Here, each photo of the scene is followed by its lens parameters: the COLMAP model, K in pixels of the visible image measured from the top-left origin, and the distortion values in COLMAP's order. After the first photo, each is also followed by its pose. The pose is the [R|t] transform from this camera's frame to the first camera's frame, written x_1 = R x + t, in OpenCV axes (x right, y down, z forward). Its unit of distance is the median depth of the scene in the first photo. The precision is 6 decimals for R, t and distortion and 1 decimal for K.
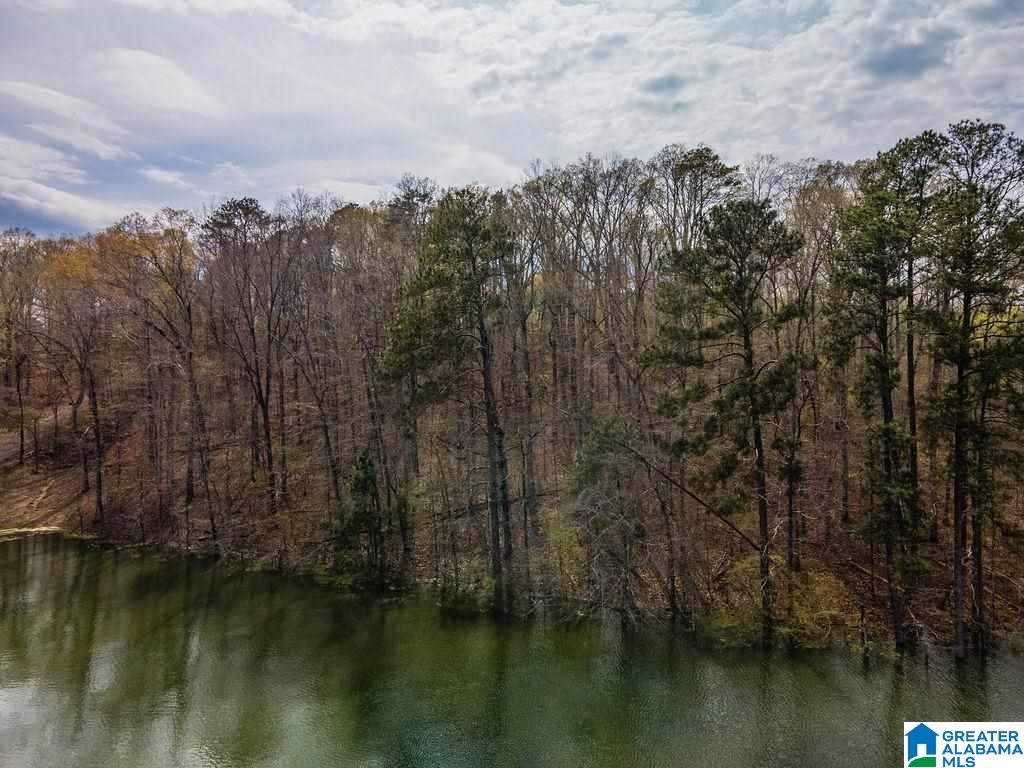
lens RADIAL K [[742.8, 0, 512.0], [0, 742.8, 384.0], [0, 0, 1]] dist [0.034927, 0.038023]
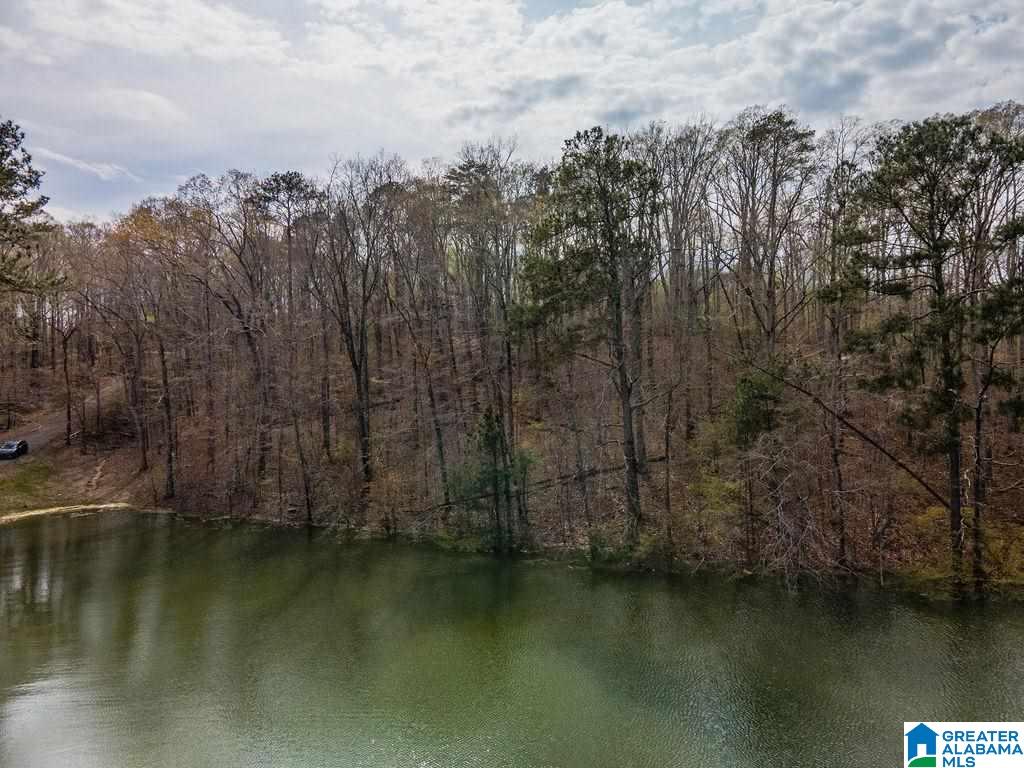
lens RADIAL K [[742.8, 0, 512.0], [0, 742.8, 384.0], [0, 0, 1]] dist [0.034927, 0.038023]
pose [[0.999704, -0.006673, 0.023383, -0.119673], [0.006825, 0.999956, -0.006425, 0.042119], [-0.023339, 0.006583, 0.999706, 0.040302]]
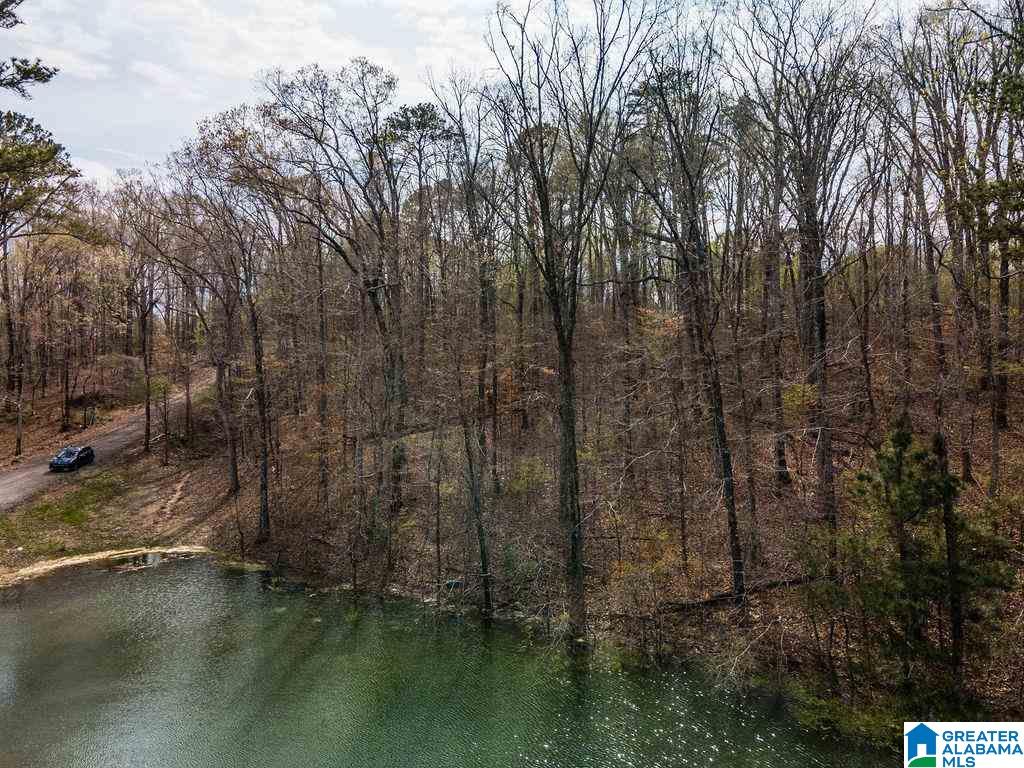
lens RADIAL K [[742.8, 0, 512.0], [0, 742.8, 384.0], [0, 0, 1]] dist [0.034927, 0.038023]
pose [[0.993944, 0.002537, -0.109855, -0.235025], [-0.003225, 0.999976, -0.006086, 0.046834], [0.109837, 0.006404, 0.993929, 0.344438]]
